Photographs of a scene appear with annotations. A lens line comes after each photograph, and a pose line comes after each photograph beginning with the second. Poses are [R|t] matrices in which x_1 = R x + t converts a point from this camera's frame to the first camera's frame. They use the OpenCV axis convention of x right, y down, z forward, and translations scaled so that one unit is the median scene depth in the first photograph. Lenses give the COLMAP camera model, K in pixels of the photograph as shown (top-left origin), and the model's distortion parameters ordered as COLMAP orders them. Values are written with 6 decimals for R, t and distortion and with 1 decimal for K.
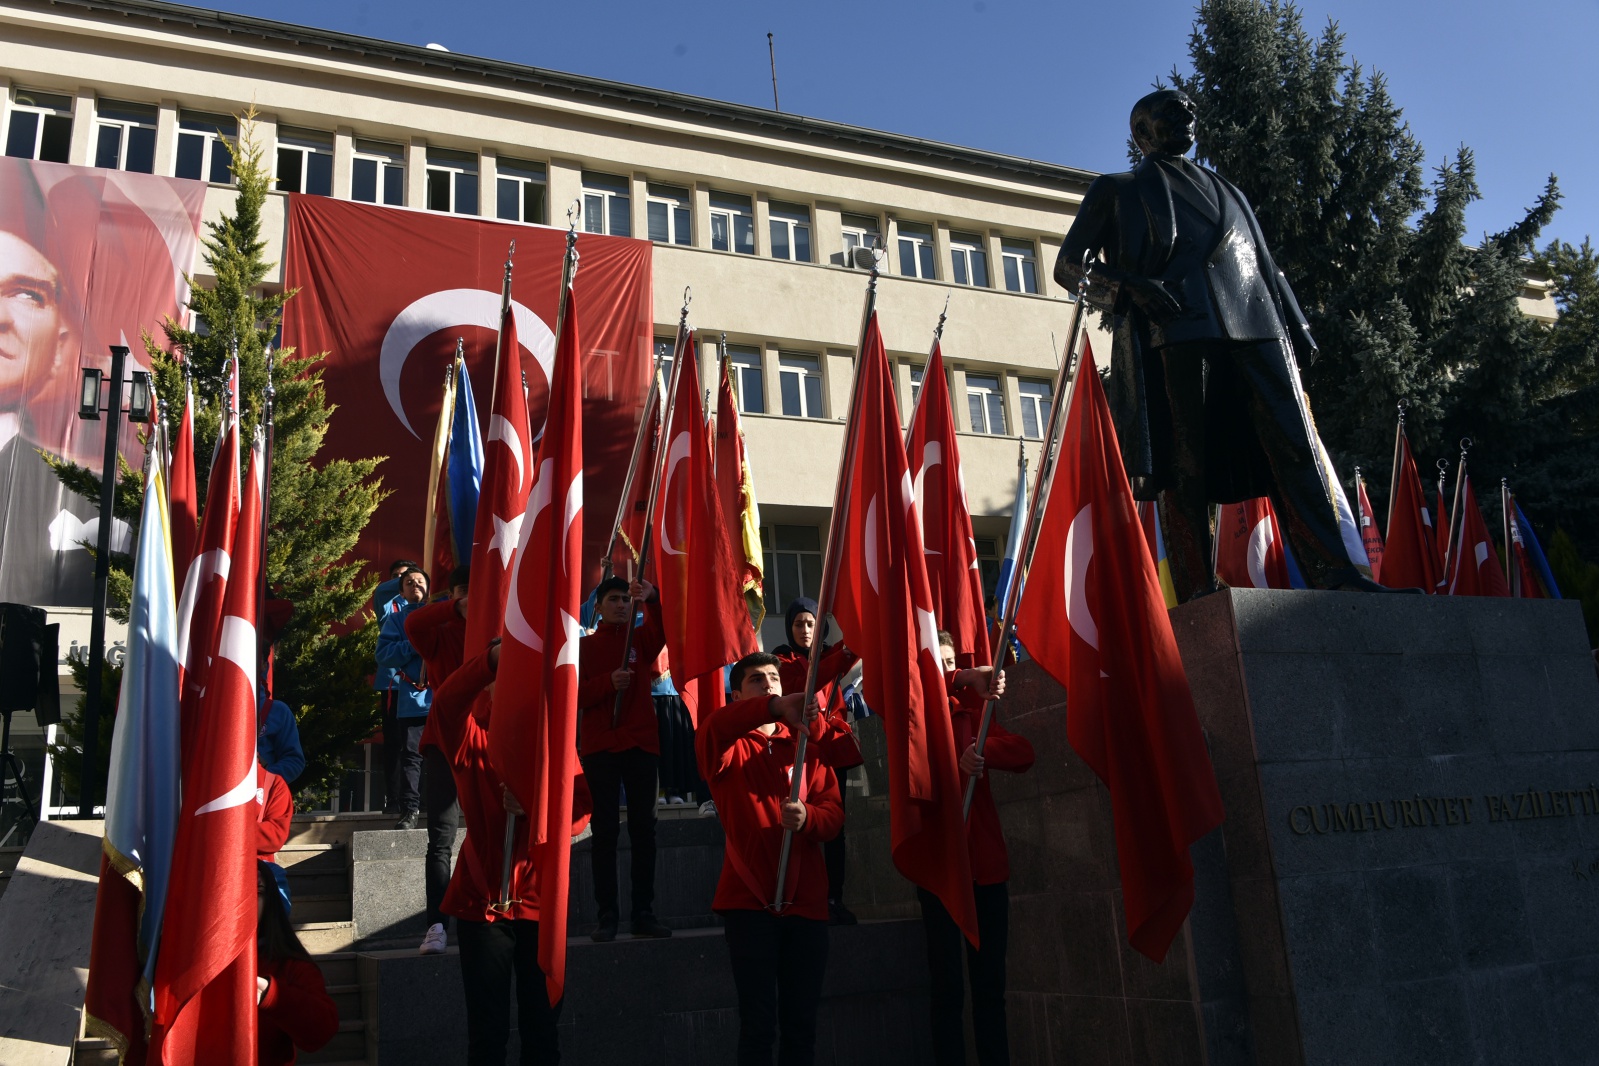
lens RADIAL K [[1258.9, 0, 799.5], [0, 1258.9, 533.0], [0, 0, 1]] dist [-0.034039, -0.010834]
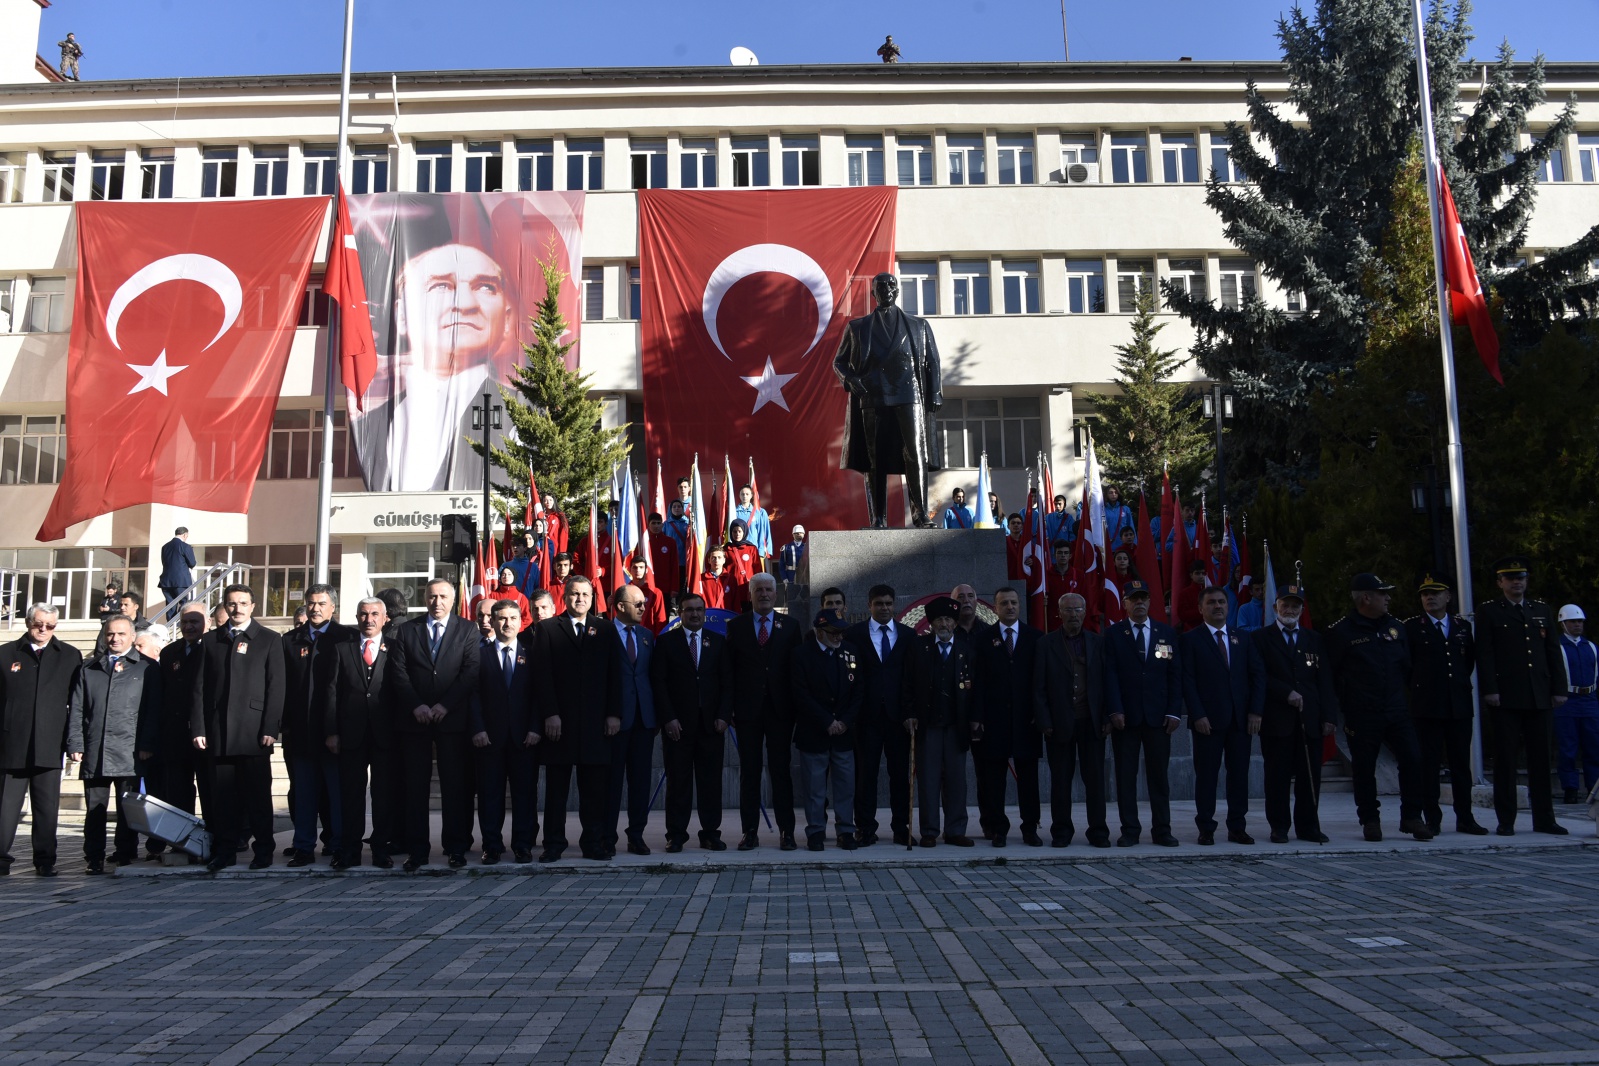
lens RADIAL K [[1245.2, 0, 808.0], [0, 1245.2, 562.1], [0, 0, 1]] dist [-0.043377, -0.008461]
pose [[0.930590, 0.003823, -0.366043, 0.280417], [0.062188, 0.983759, 0.168375, -0.072753], [0.360742, -0.179452, 0.915239, -0.298307]]
